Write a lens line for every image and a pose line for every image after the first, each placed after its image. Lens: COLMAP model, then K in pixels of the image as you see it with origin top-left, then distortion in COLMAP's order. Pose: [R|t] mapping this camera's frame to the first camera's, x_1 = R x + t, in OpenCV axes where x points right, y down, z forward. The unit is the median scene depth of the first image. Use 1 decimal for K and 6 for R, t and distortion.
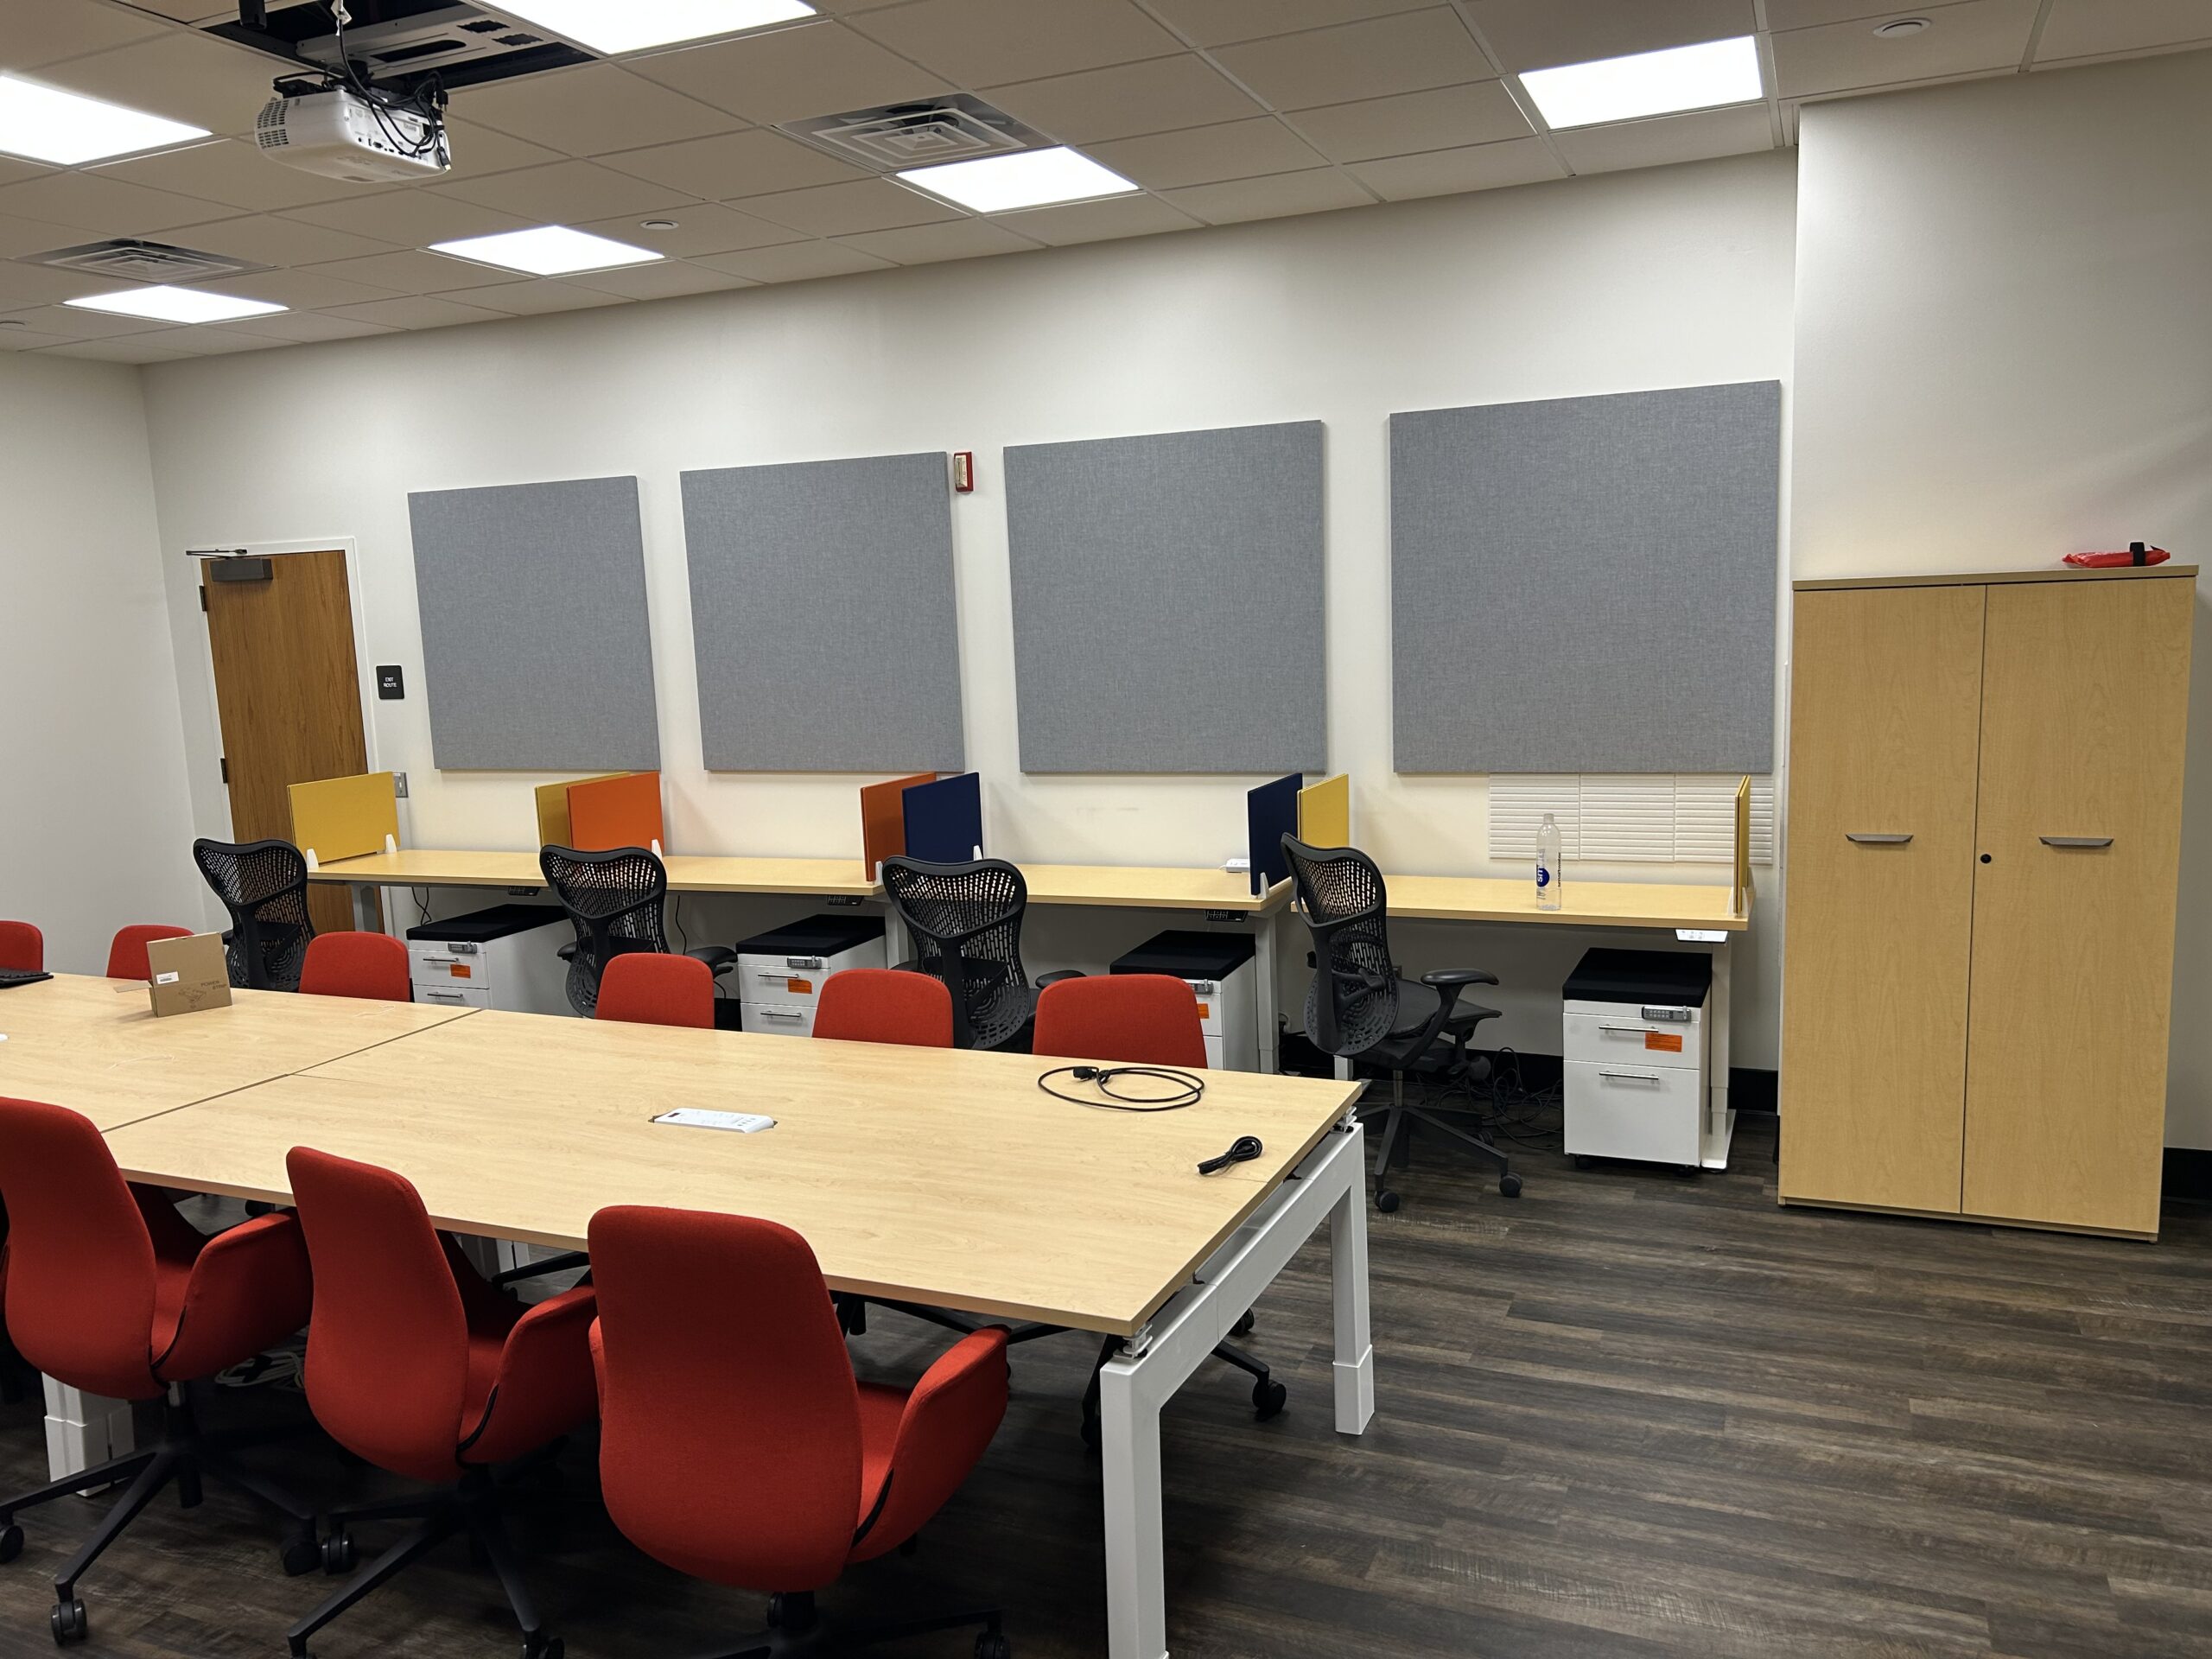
lens RADIAL K [[1672.4, 0, 1112.1], [0, 1672.4, 842.5], [0, 0, 1]] dist [0.037060, -0.045758]
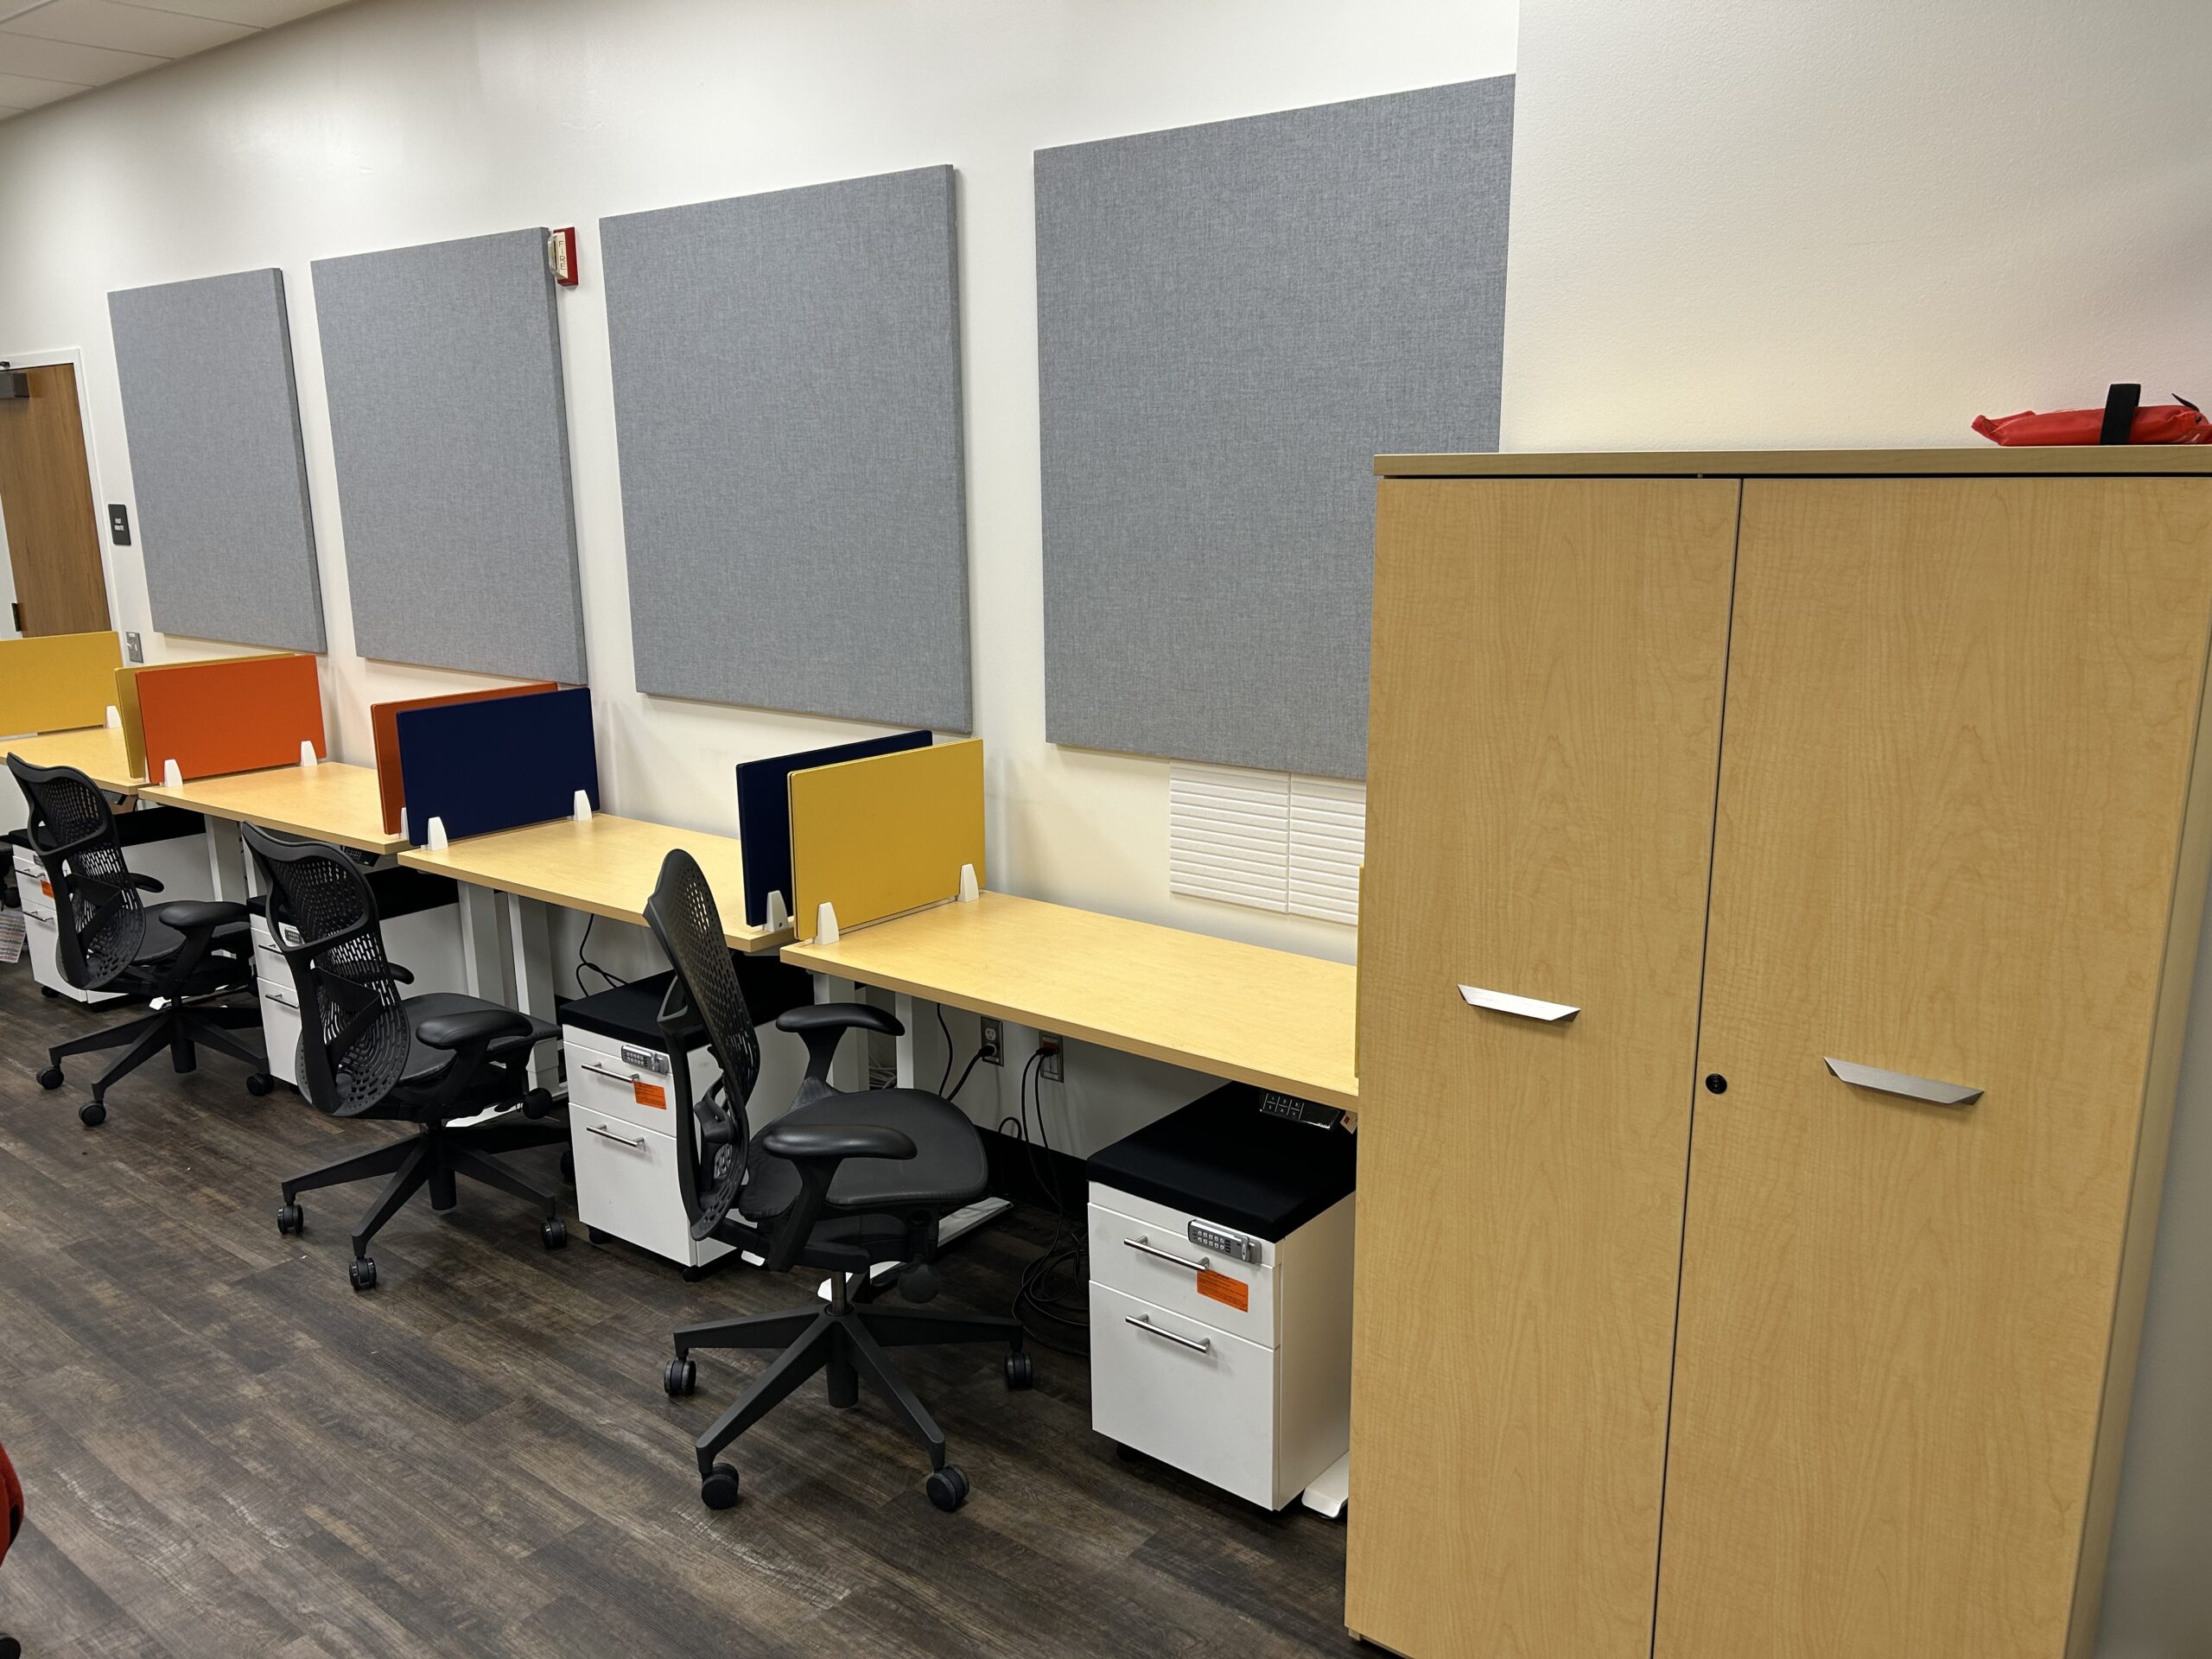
lens RADIAL K [[1672.4, 0, 1114.4], [0, 1672.4, 842.8], [0, 0, 1]] dist [0.037060, -0.045758]
pose [[0.965268, 0.087482, -0.246181, 0.368442], [-0.065091, 0.993087, 0.097679, -0.070486], [0.253024, -0.078263, 0.964289, 0.411380]]
